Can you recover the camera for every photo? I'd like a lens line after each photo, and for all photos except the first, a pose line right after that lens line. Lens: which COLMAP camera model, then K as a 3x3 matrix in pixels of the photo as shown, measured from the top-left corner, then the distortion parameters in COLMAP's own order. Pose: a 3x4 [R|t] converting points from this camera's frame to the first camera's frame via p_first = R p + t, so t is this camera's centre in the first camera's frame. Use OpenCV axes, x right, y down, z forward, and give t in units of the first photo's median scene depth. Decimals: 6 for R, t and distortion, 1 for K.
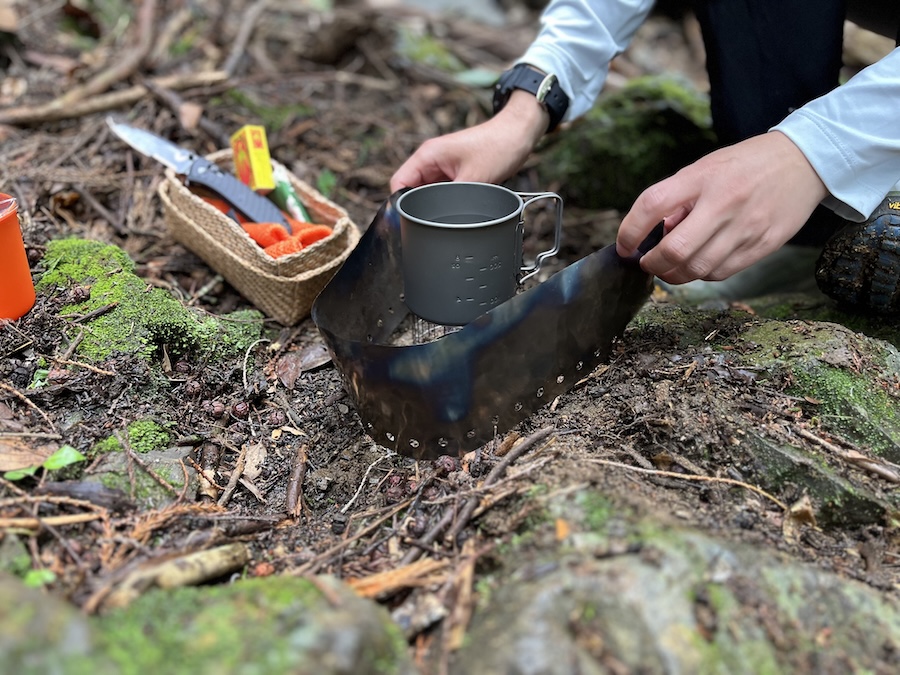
lens RADIAL K [[676.4, 0, 447.6], [0, 676.4, 337.2], [0, 0, 1]] dist [-0.041599, -0.017346]
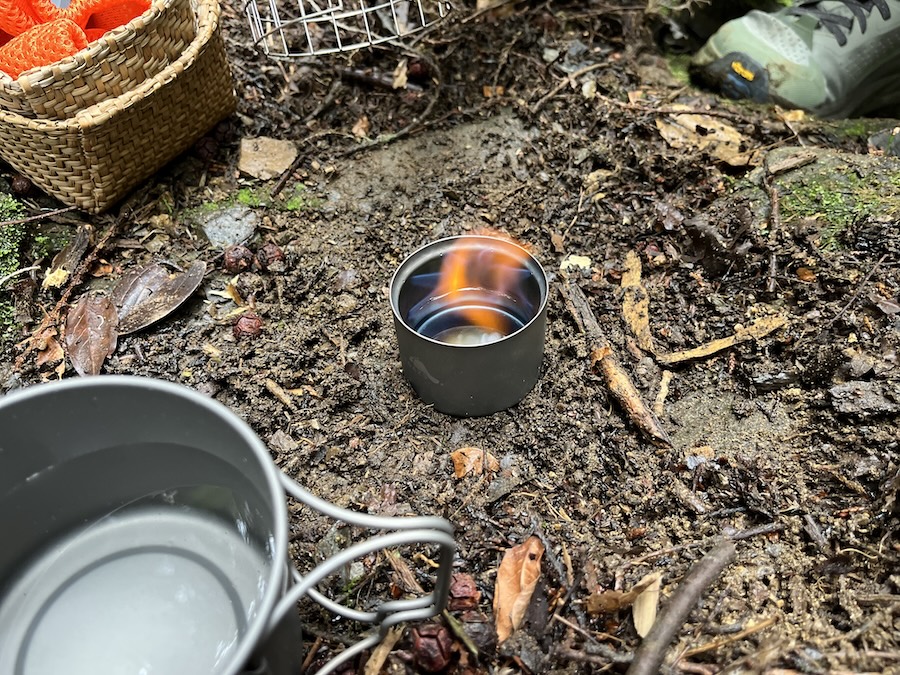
lens RADIAL K [[676.4, 0, 457.1], [0, 676.4, 337.1], [0, 0, 1]] dist [-0.041599, -0.017346]
pose [[0.993600, -0.058166, 0.096832, -0.028894], [0.023551, 0.945064, 0.326037, -0.088436], [-0.110477, -0.321669, 0.940385, 0.521455]]
